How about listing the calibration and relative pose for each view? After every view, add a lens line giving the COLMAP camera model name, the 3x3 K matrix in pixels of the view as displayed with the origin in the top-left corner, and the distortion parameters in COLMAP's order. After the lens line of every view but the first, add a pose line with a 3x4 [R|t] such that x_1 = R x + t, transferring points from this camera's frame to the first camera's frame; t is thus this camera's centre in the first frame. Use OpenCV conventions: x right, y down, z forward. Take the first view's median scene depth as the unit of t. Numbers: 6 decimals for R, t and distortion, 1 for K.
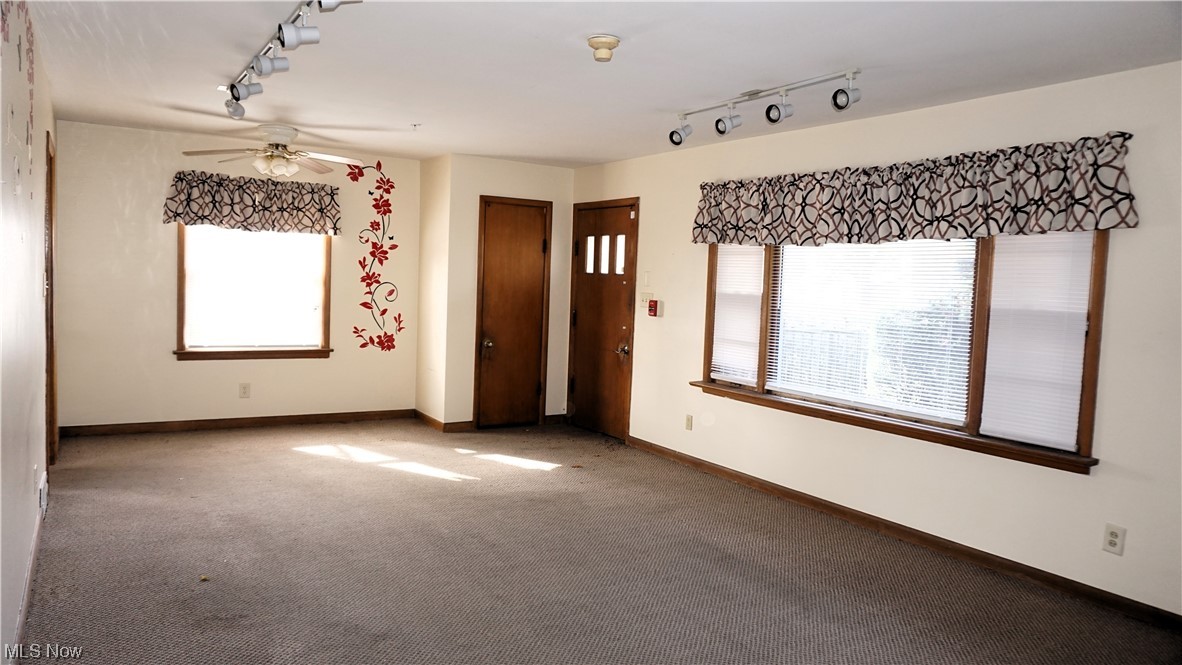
lens RADIAL K [[794.6, 0, 591.0], [0, 794.6, 332.5], [0, 0, 1]] dist [-0.043482, 0.039193]
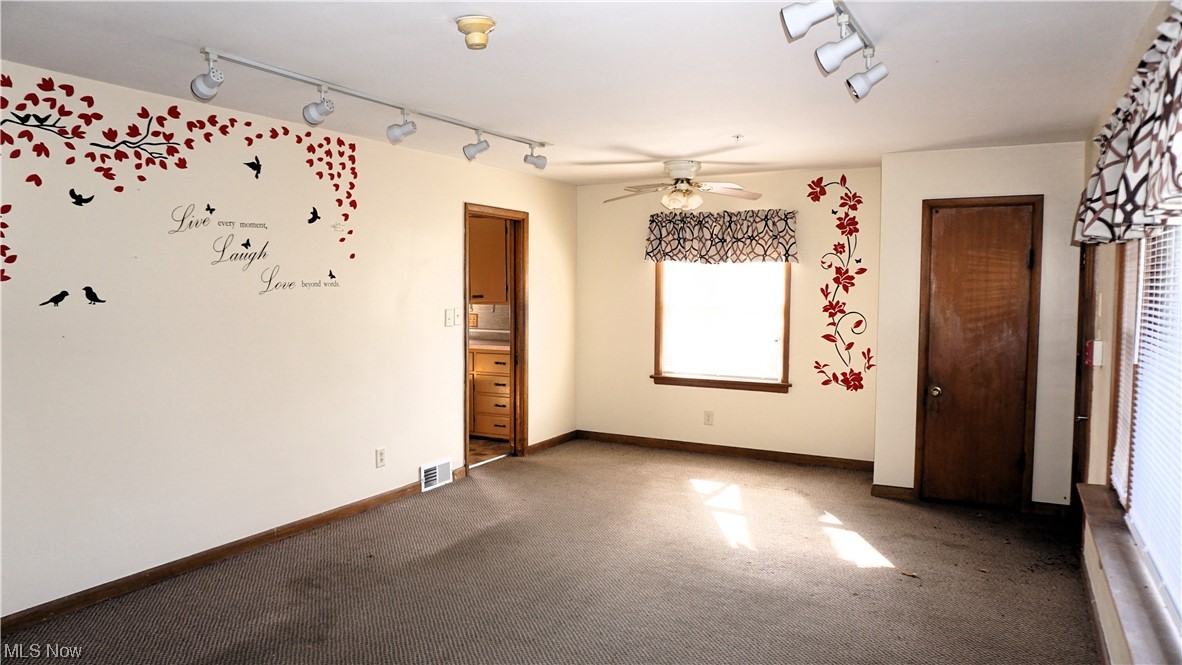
lens RADIAL K [[794.6, 0, 591.0], [0, 794.6, 332.5], [0, 0, 1]] dist [-0.043482, 0.039193]
pose [[0.488981, 0.013226, -0.872194, 0.375067], [-0.046228, 0.998873, -0.010770, -0.019000], [0.871069, 0.045586, 0.489041, 0.339658]]
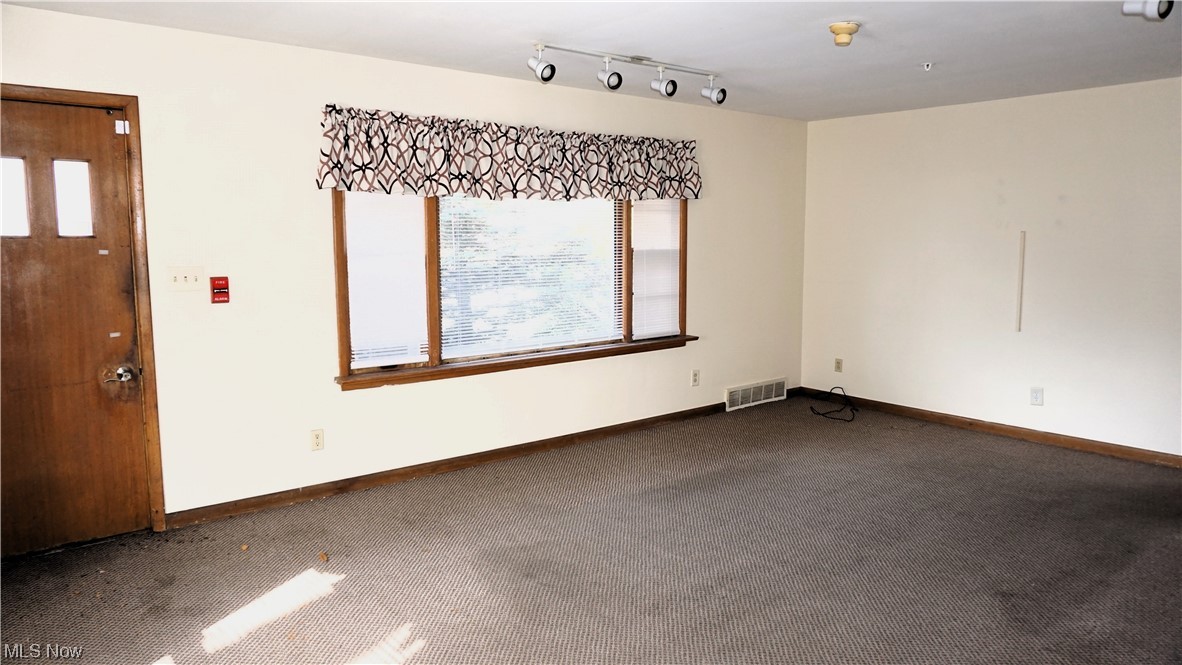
lens RADIAL K [[775.7, 0, 590.2], [0, 775.7, 340.0], [0, 0, 1]] dist [-0.045768, -0.000668]
pose [[-0.120665, -0.168928, 0.978214, -0.493449], [0.066301, 0.981843, 0.177733, -0.071558], [-0.990477, 0.086302, -0.107274, 0.707763]]
